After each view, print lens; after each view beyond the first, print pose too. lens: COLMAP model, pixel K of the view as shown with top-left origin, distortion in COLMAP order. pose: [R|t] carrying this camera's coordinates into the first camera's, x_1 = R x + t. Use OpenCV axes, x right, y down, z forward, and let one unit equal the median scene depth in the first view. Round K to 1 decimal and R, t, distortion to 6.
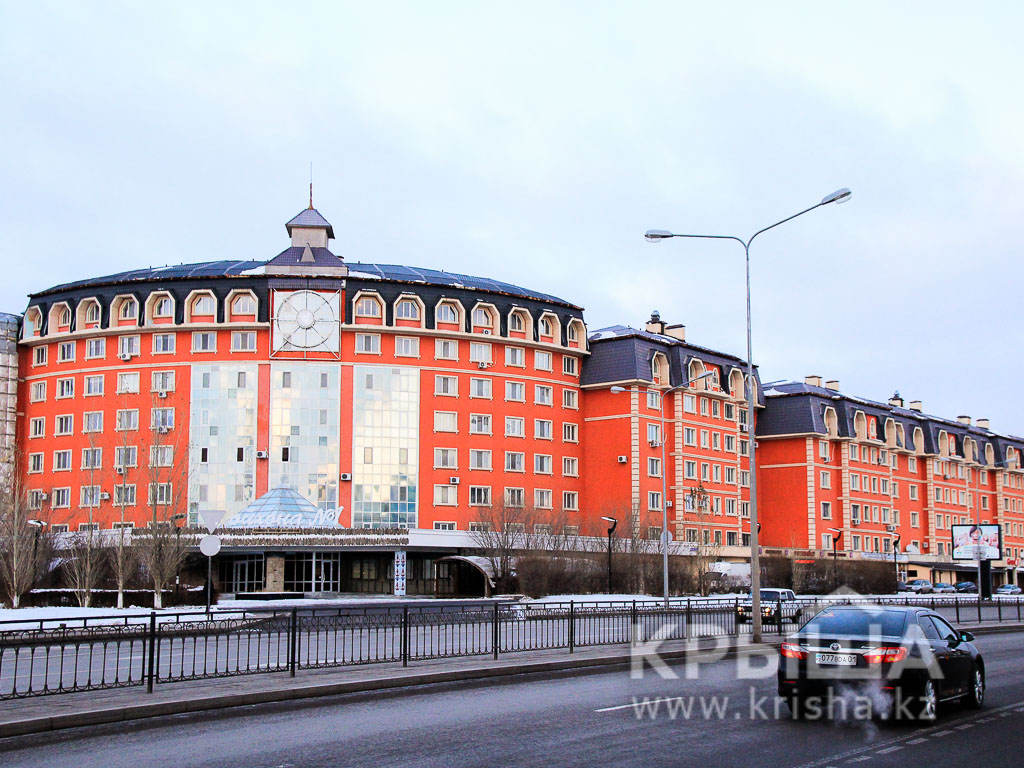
lens RADIAL K [[1411.0, 0, 512.0], [0, 1411.0, 384.0], [0, 0, 1]] dist [0.171916, 0.085778]
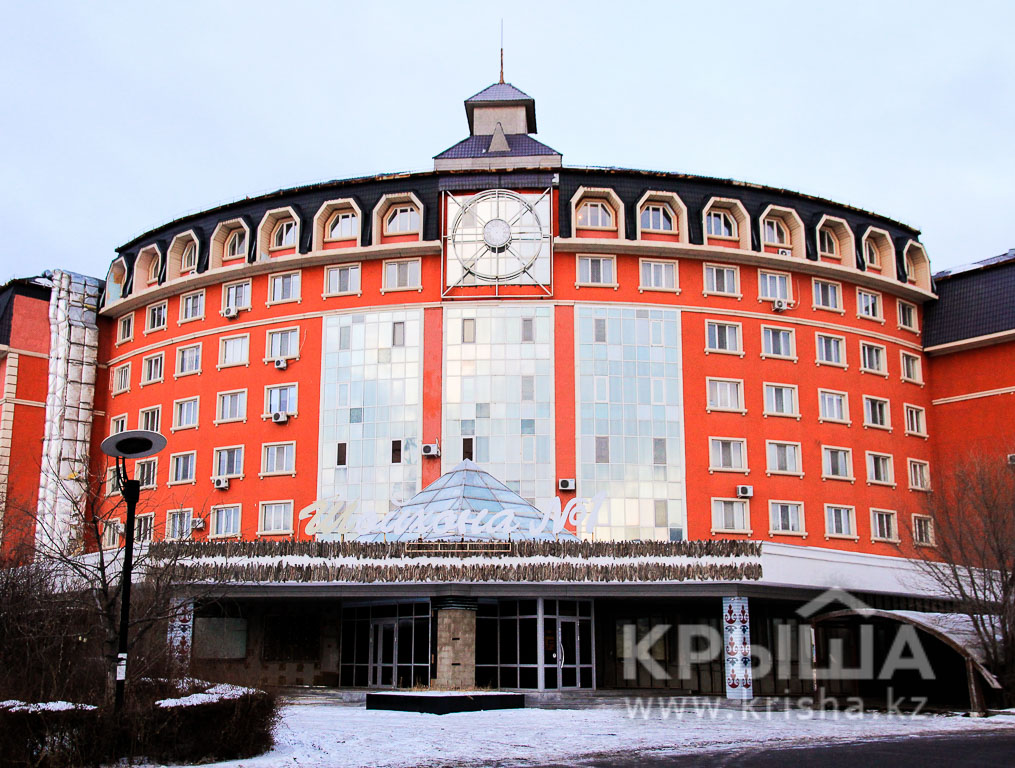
lens RADIAL K [[1080.8, 0, 507.5], [0, 1080.8, 384.0], [0, 0, 1]] dist [-0.000733, 0.172823]
pose [[0.993655, -0.025008, -0.109660, -0.089629], [0.013236, 0.994194, -0.106788, 0.070878], [0.111694, 0.104659, 0.988216, 0.530507]]
